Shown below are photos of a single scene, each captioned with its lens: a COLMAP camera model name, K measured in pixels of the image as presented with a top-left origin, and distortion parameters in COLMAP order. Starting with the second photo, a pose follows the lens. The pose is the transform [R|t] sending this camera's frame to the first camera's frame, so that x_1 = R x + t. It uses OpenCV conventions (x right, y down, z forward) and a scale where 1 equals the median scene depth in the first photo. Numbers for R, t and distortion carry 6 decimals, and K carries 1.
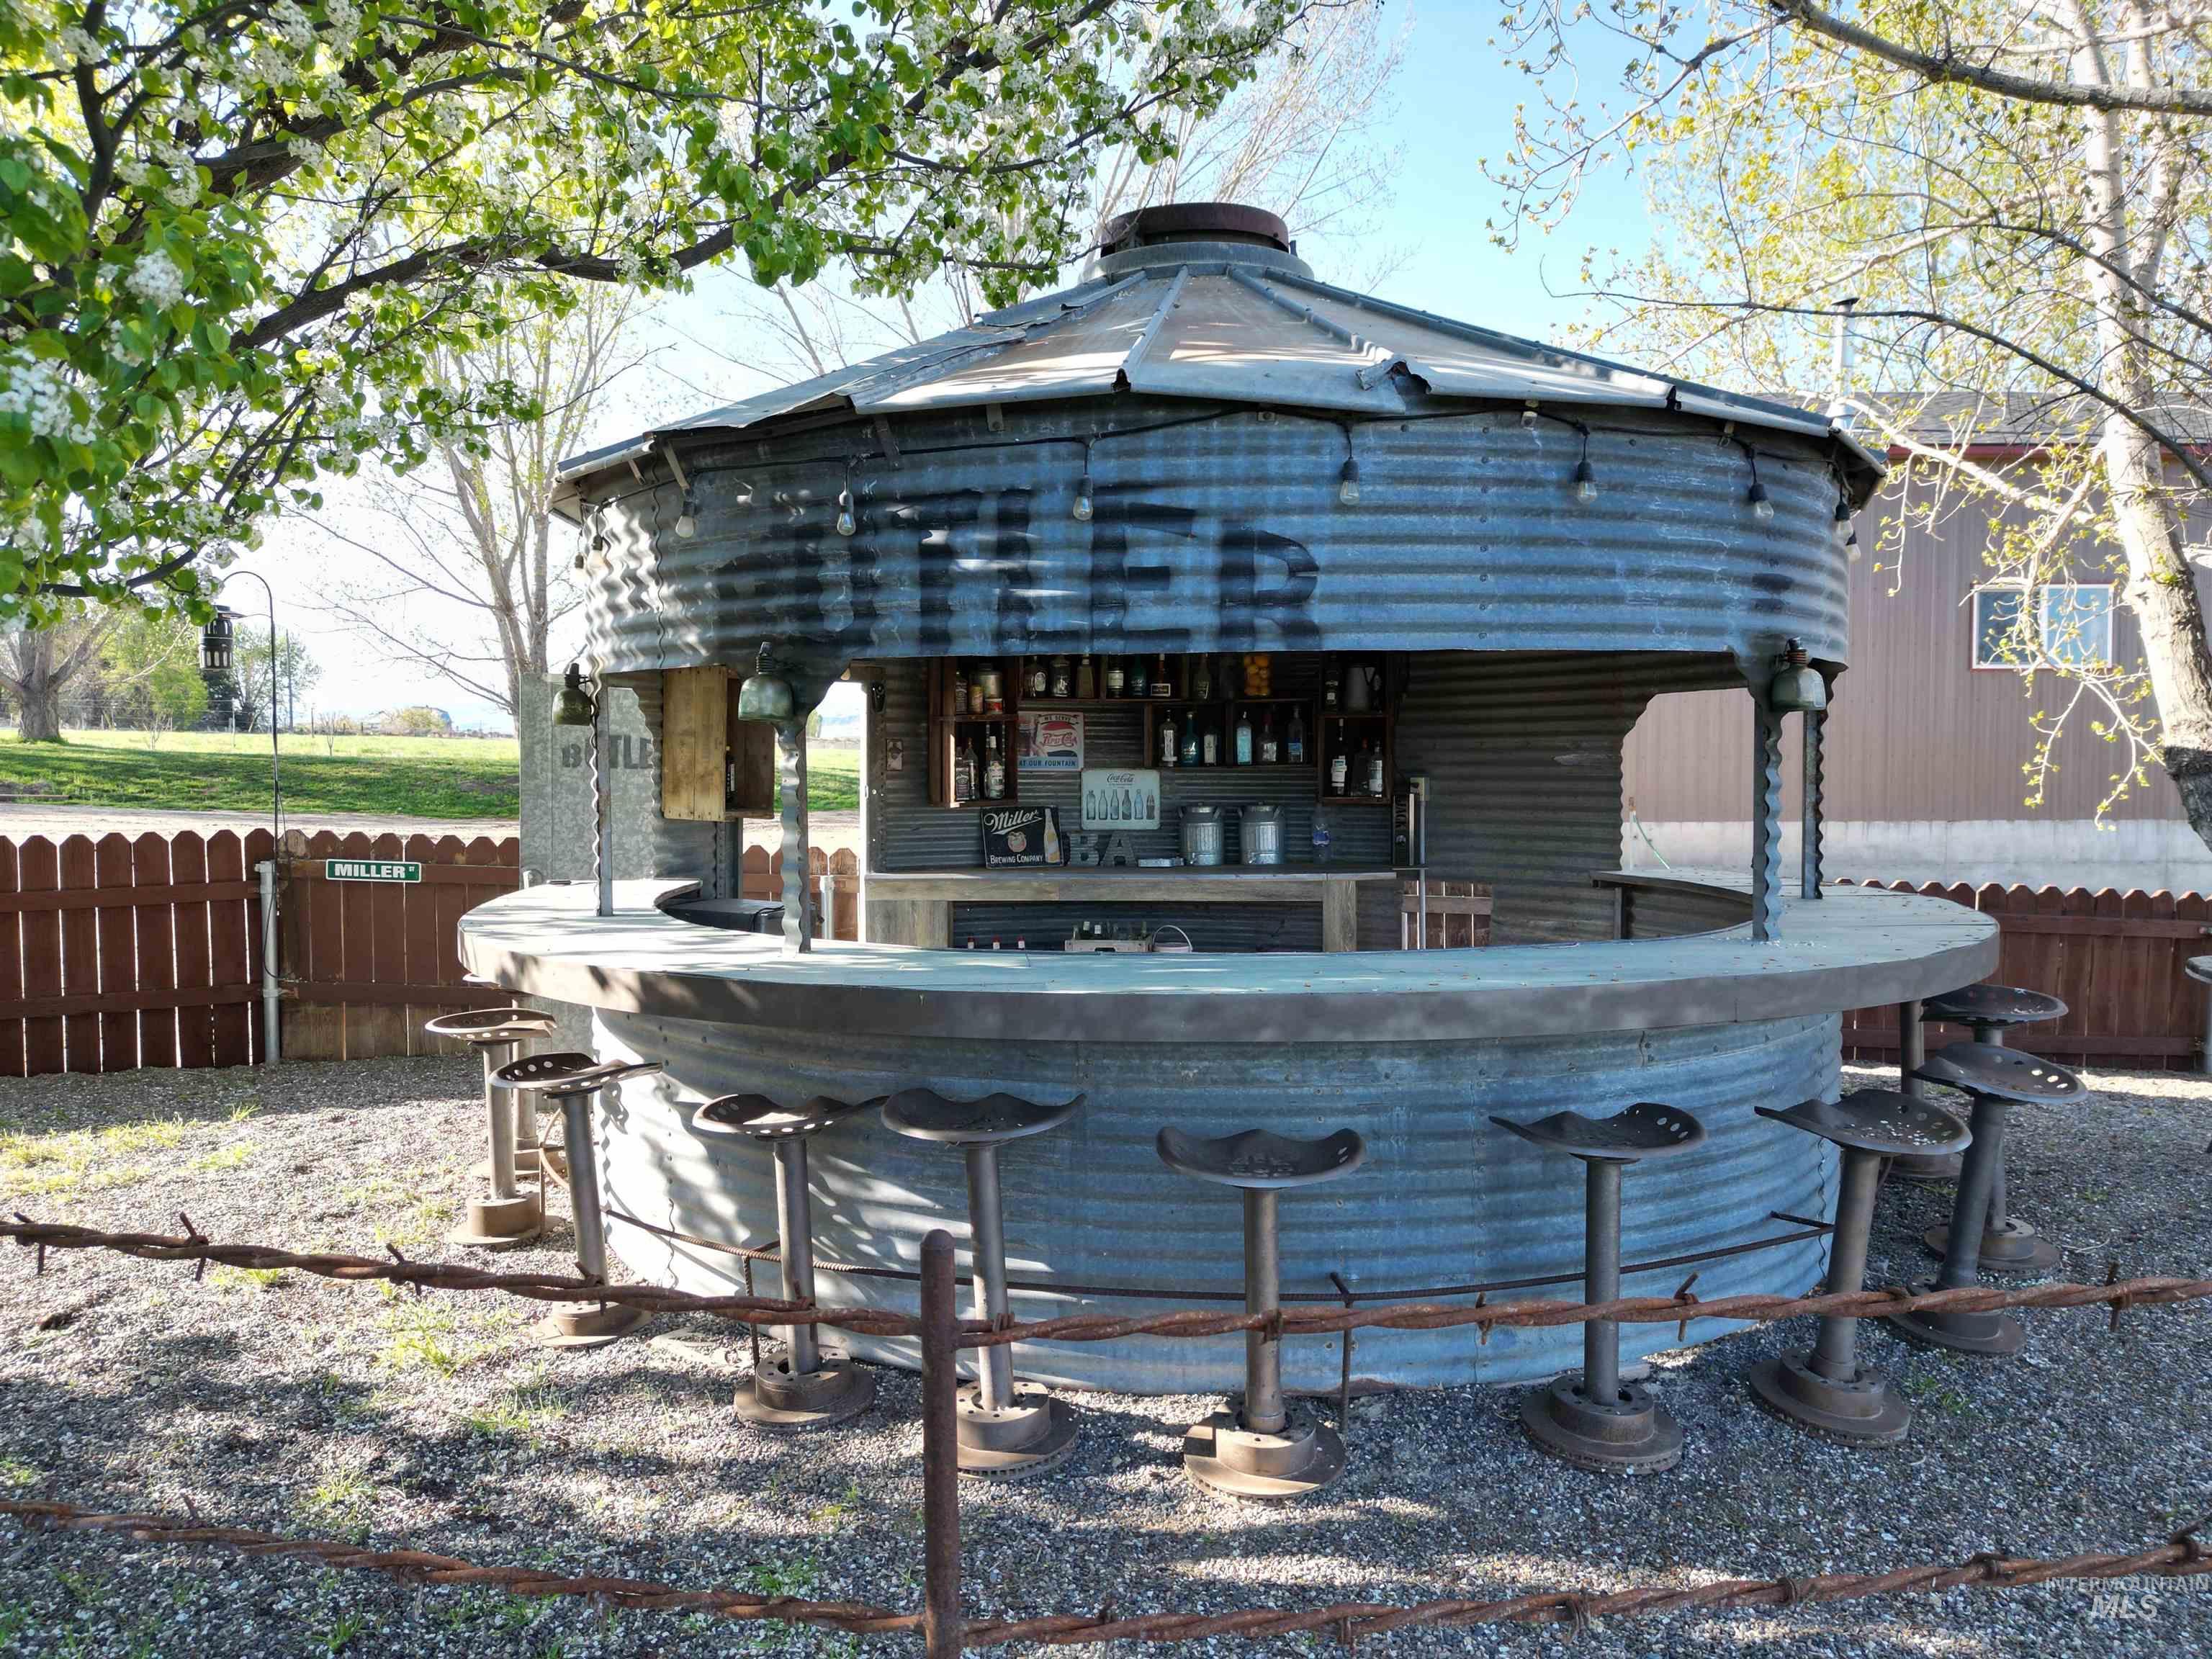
lens RADIAL K [[1536.7, 0, 1106.0], [0, 1536.7, 829.5], [0, 0, 1]] dist [0.087150, -0.093065]
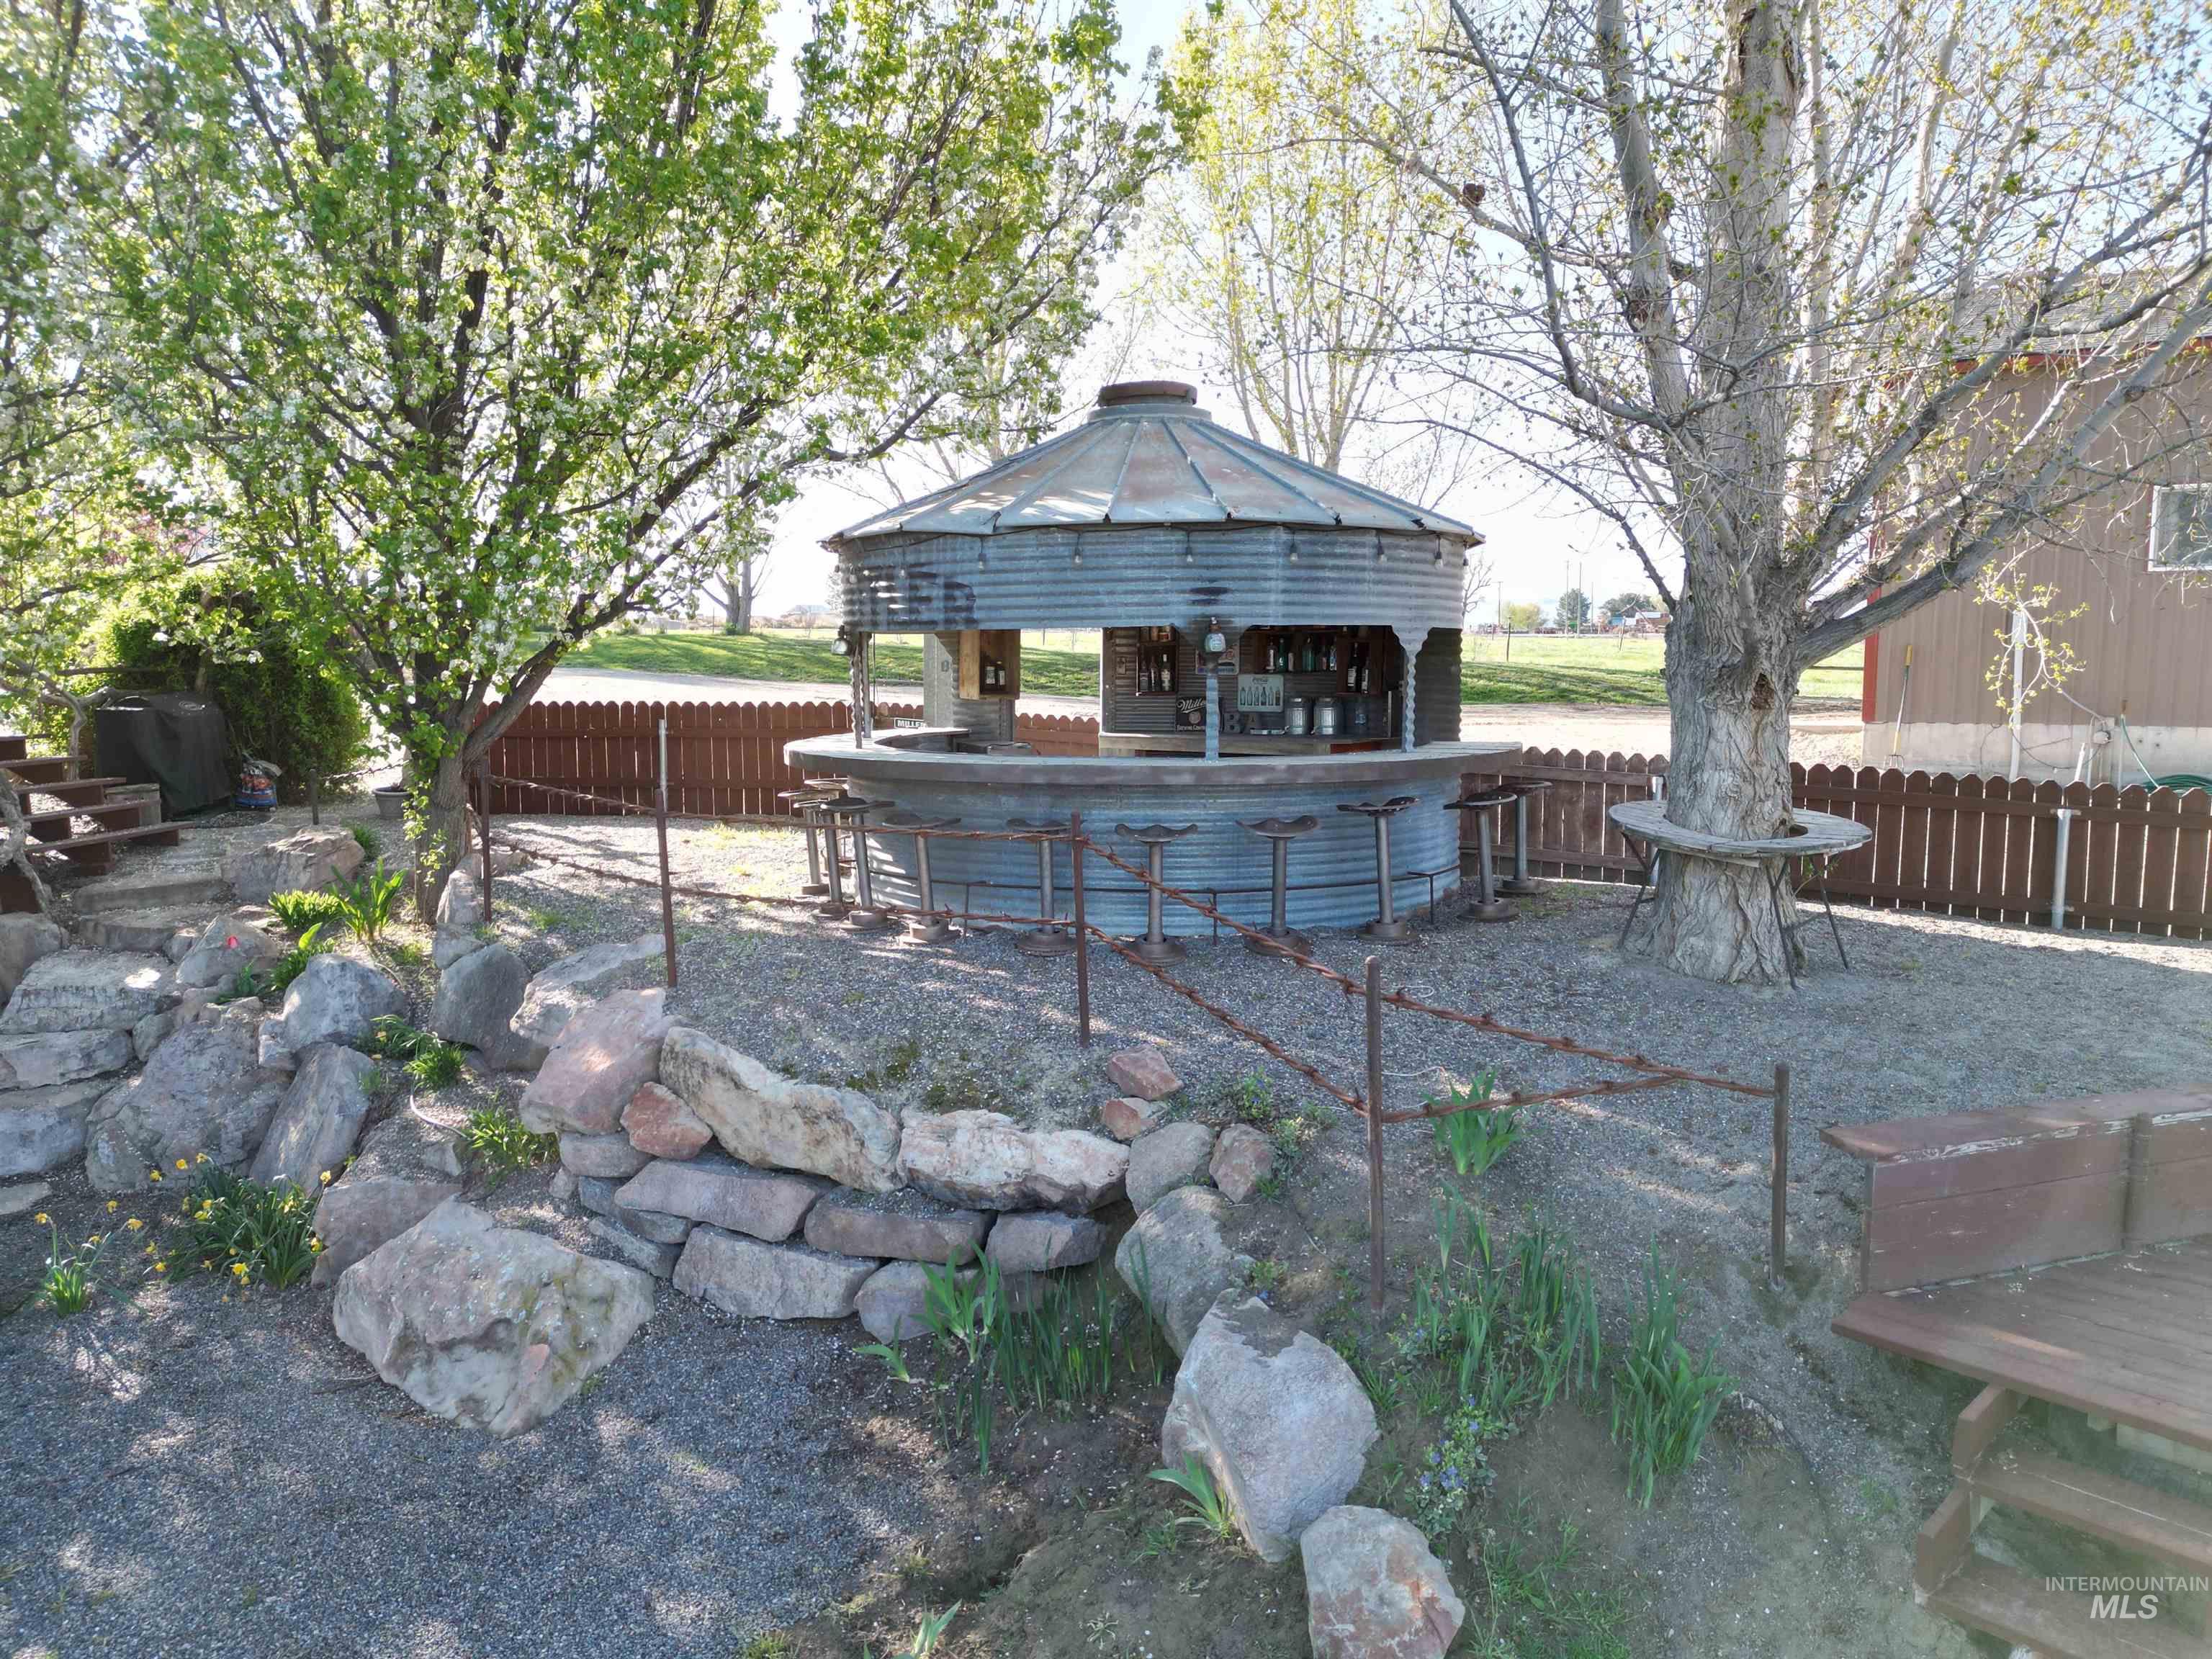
lens RADIAL K [[1536.7, 0, 1106.0], [0, 1536.7, 829.5], [0, 0, 1]] dist [0.087150, -0.093065]
pose [[0.847689, 0.064519, -0.526555, 0.876052], [-0.029410, 0.996766, 0.074787, 0.008959], [0.529677, -0.047910, 0.846845, -0.547292]]
